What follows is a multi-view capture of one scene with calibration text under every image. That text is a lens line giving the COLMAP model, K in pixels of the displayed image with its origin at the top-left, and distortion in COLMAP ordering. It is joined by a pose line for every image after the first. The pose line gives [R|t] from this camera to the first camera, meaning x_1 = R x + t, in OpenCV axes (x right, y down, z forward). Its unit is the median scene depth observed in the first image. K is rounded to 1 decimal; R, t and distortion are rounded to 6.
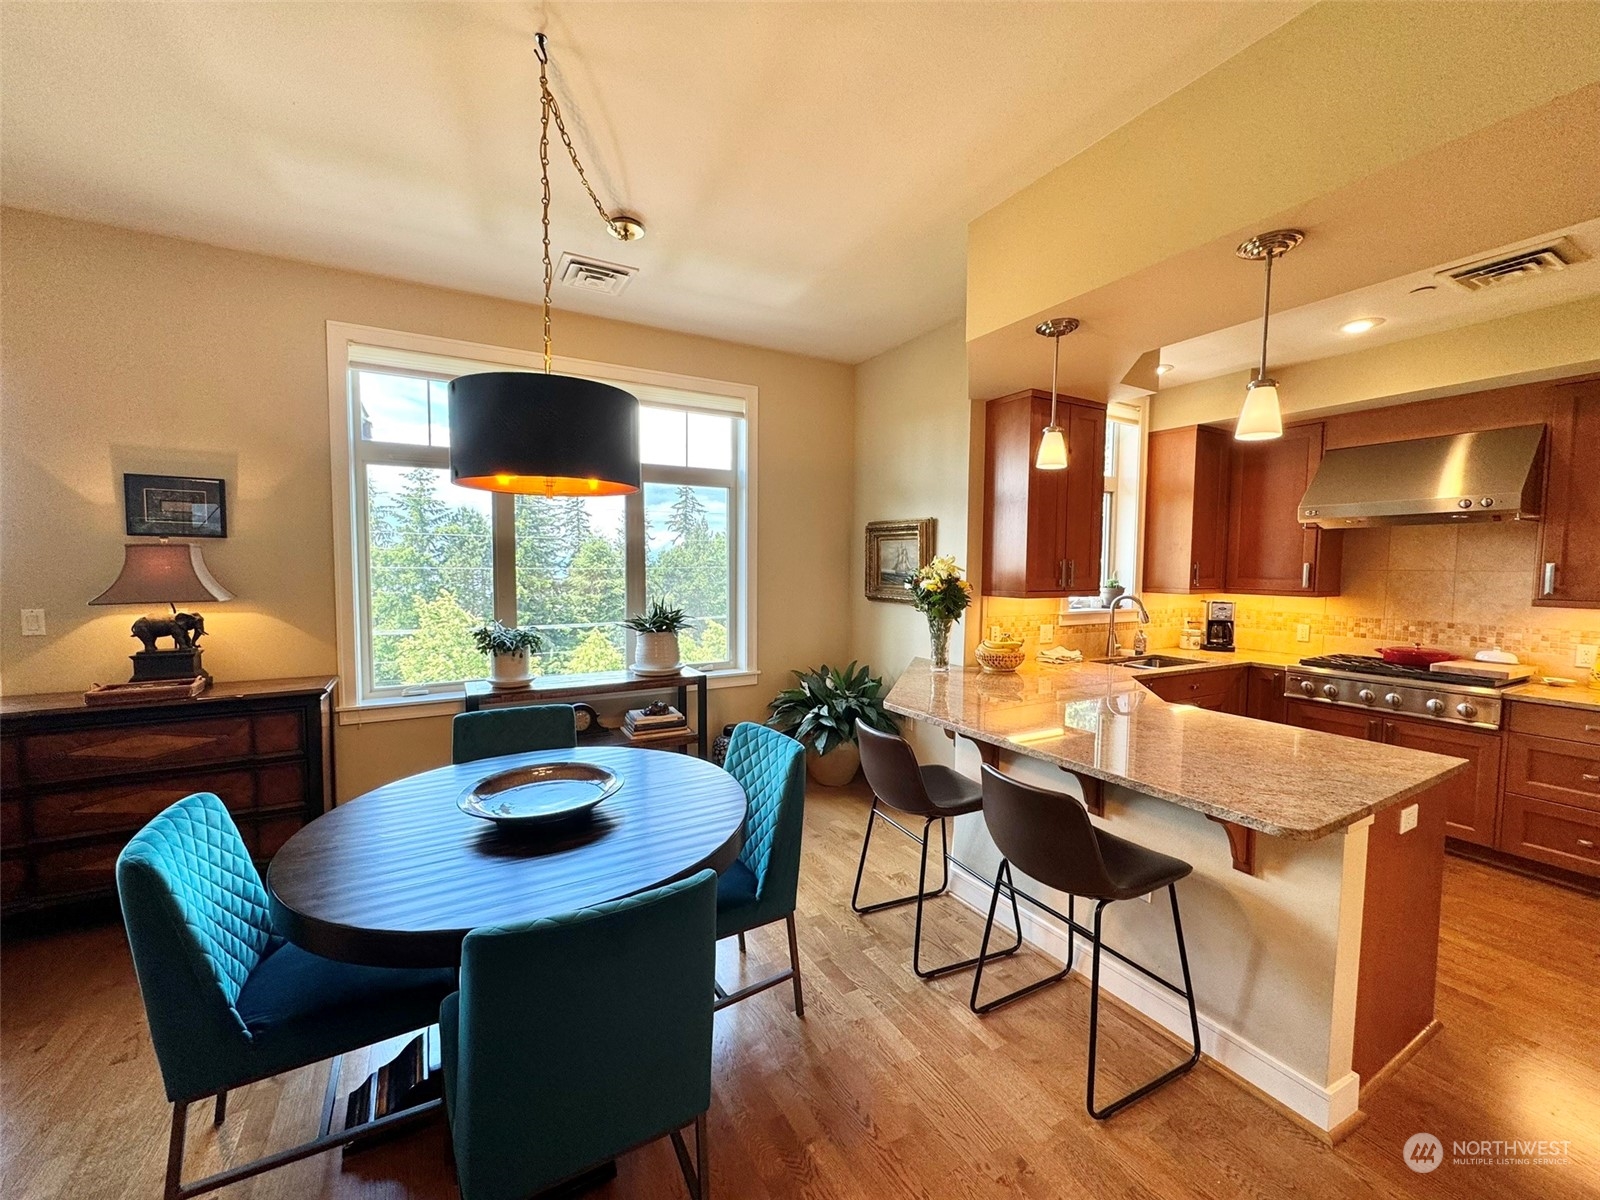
lens RADIAL K [[642.0, 0, 803.2], [0, 642.0, 601.5], [0, 0, 1]] dist [0.000510, -0.000004]
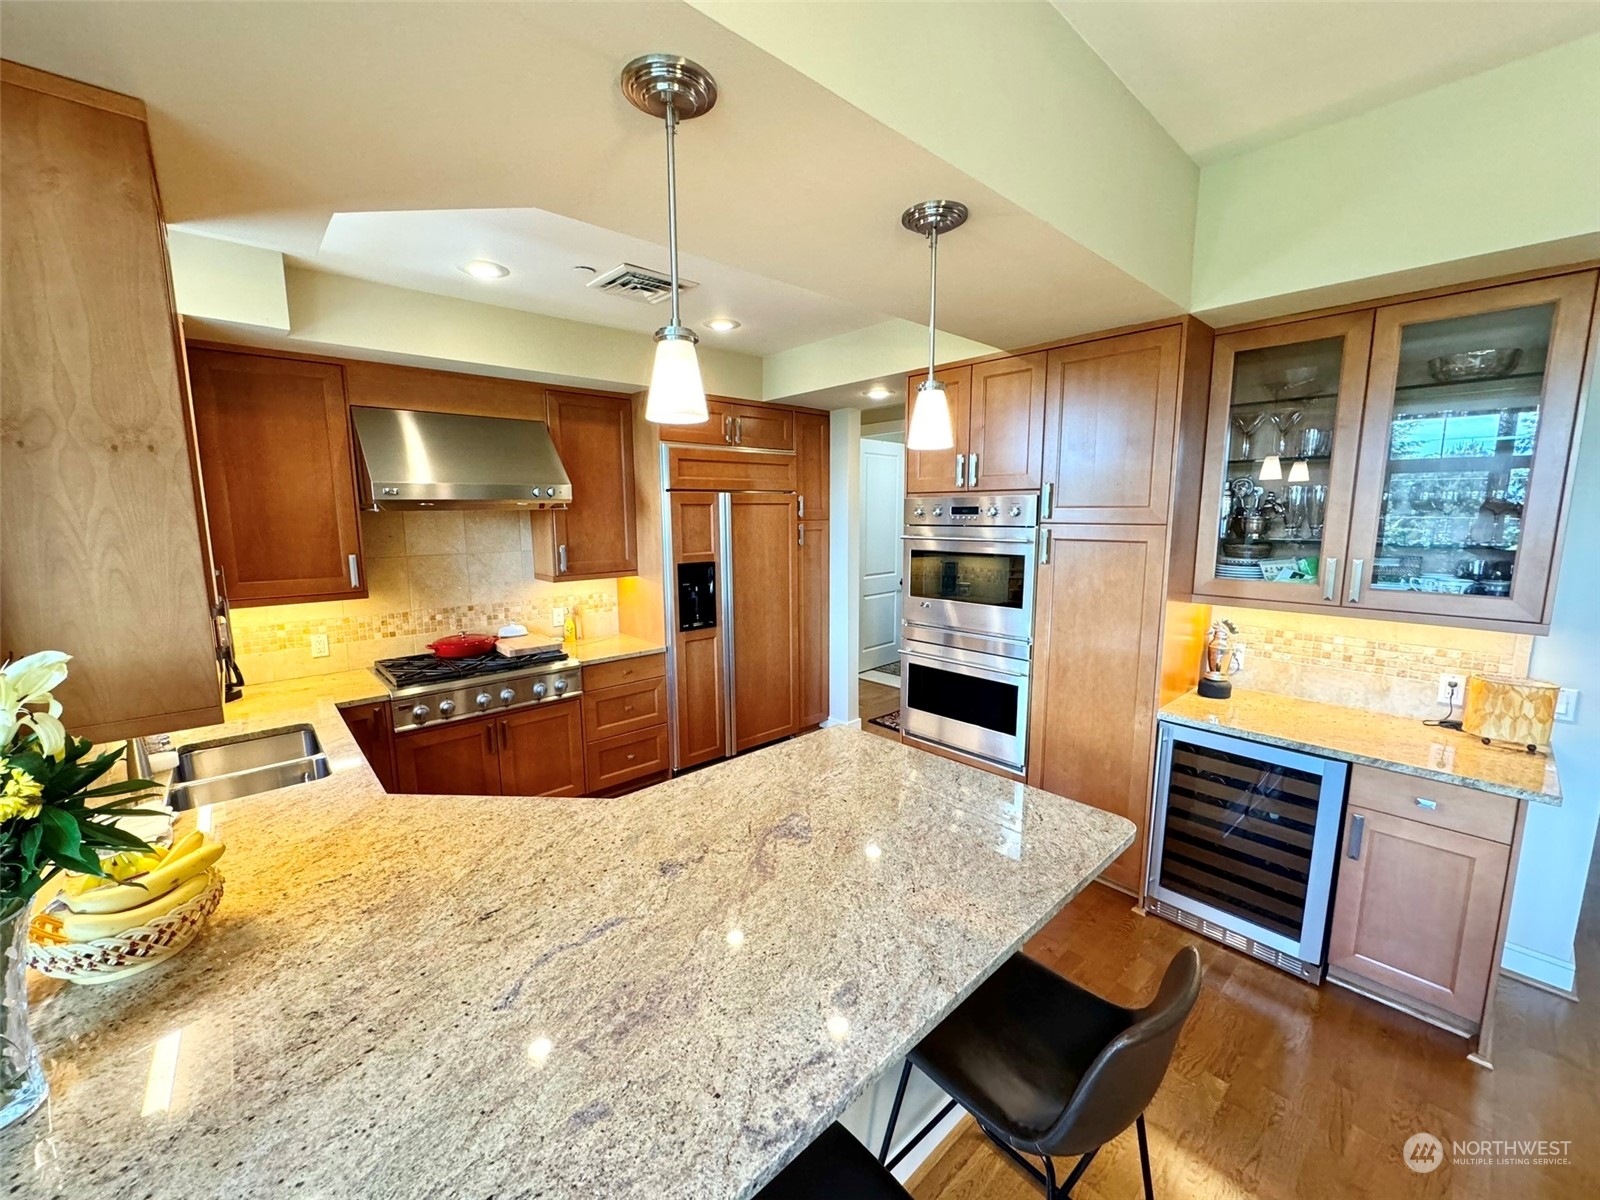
lens RADIAL K [[642.0, 0, 802.7], [0, 642.0, 602.5], [0, 0, 1]] dist [0.000510, -0.000004]
pose [[-0.210997, -0.150246, 0.965871, -0.065275], [0.060222, 0.984241, 0.166260, -0.106293], [-0.975630, 0.093247, -0.198623, 0.693383]]
